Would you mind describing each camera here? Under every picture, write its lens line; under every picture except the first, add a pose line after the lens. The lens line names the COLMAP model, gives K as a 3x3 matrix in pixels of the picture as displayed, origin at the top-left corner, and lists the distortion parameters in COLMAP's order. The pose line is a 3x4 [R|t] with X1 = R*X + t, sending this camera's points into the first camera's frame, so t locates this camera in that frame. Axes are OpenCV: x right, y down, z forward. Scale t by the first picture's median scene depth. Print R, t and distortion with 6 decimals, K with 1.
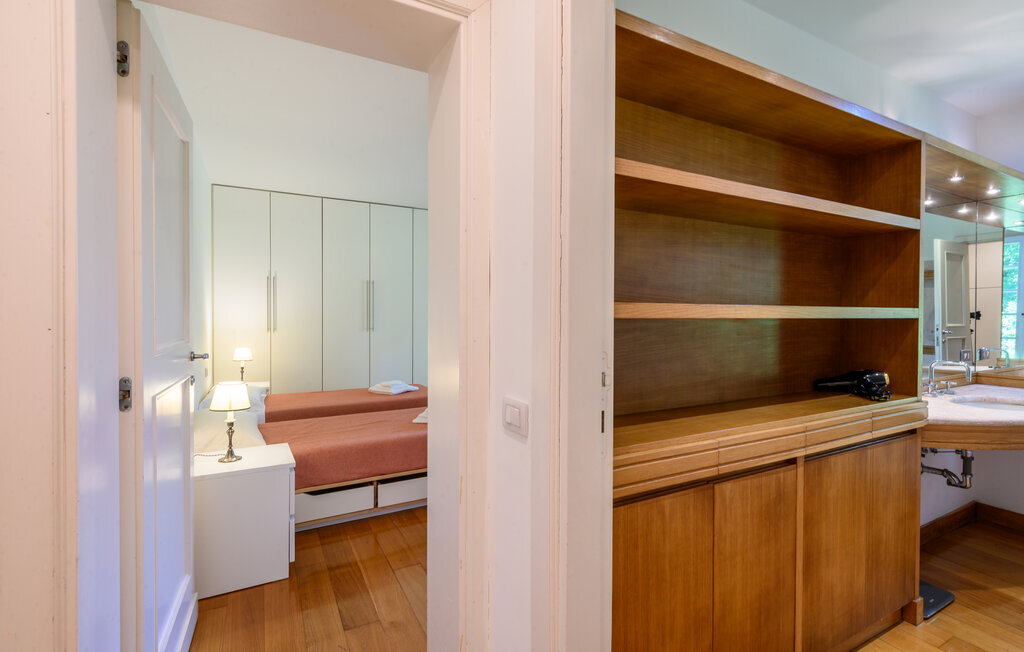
lens RADIAL K [[476.4, 0, 513.3], [0, 476.4, 317.9], [0, 0, 1]] dist [-0.000688, -0.000417]
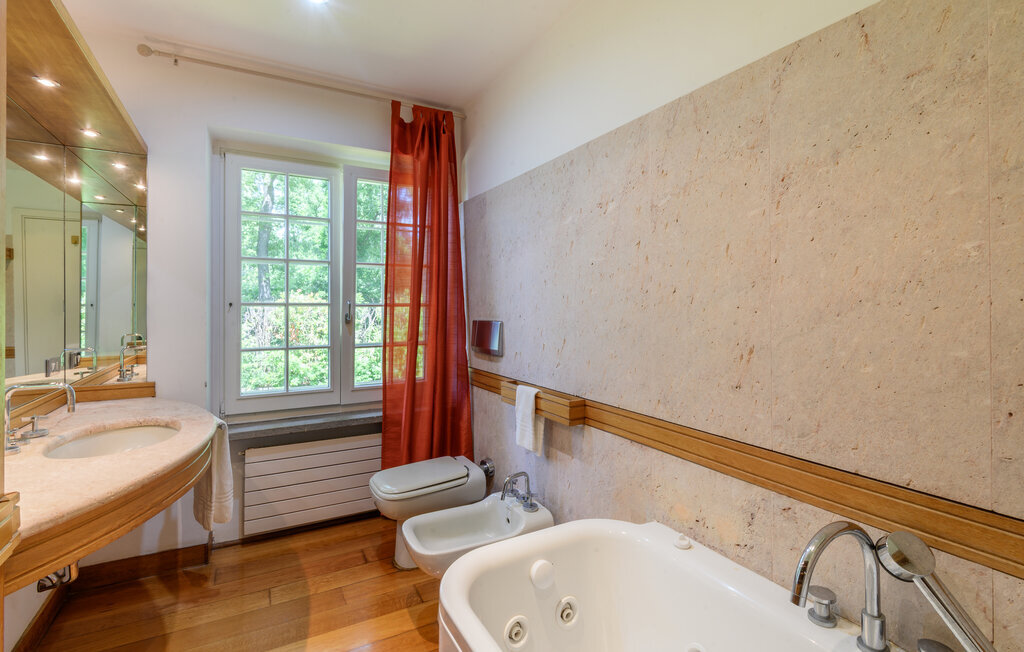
lens RADIAL K [[472.6, 0, 500.4], [0, 472.6, 303.5], [0, 0, 1]] dist [-0.004783, -0.000736]
pose [[0.002564, 0.001102, 0.999996, 0.302764], [0.010420, 0.999945, -0.001129, -0.001743], [-0.999942, 0.010423, 0.002552, 0.385143]]
